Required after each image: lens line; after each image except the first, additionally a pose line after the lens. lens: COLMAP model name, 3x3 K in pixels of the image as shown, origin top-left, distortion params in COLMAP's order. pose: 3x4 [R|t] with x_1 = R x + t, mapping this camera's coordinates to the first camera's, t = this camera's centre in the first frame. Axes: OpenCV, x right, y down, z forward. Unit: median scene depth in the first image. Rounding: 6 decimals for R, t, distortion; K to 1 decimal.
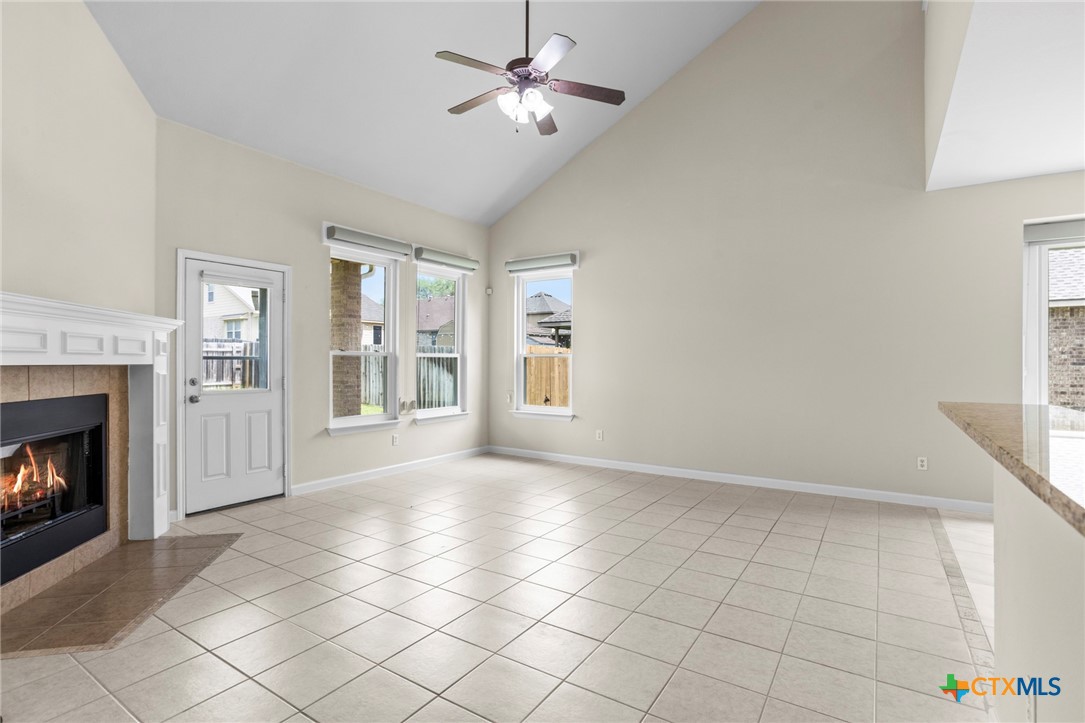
lens RADIAL K [[526.0, 0, 542.5], [0, 526.0, 361.5], [0, 0, 1]] dist [-0.000659, 0.000328]
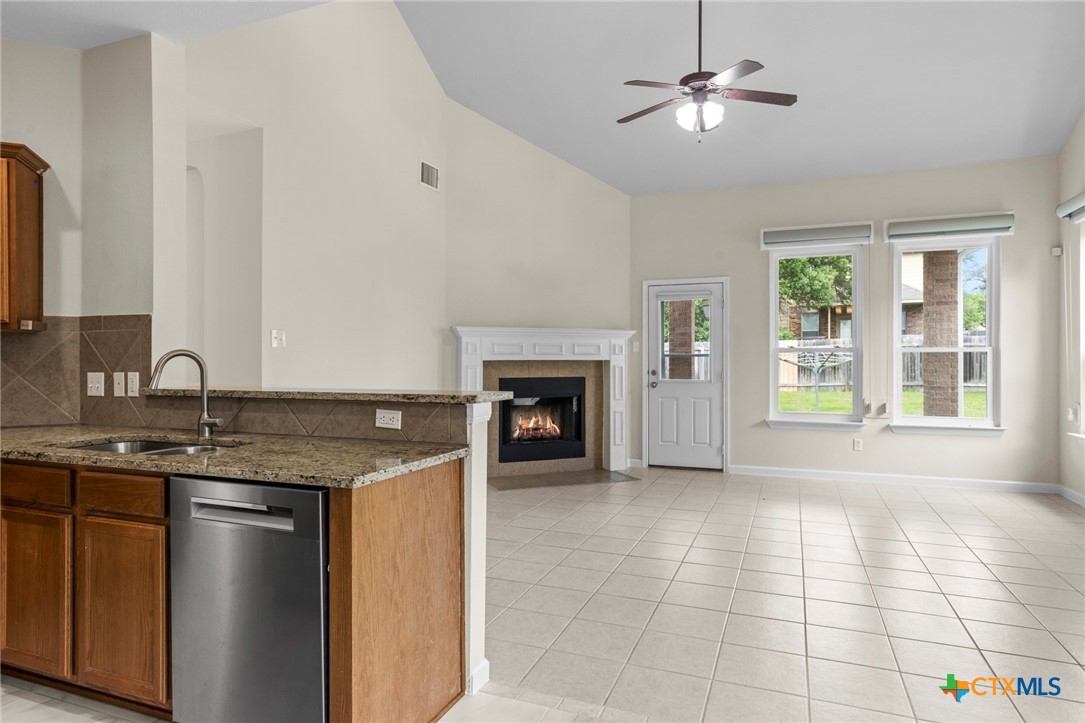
lens RADIAL K [[633.8, 0, 547.9], [0, 633.8, 356.4], [0, 0, 1]] dist [0.002124, 0.003087]
pose [[0.230167, -0.004540, -0.973141, 0.808488], [0.001308, 0.999990, -0.004356, 0.001933], [0.973150, -0.000270, 0.230171, 0.287927]]
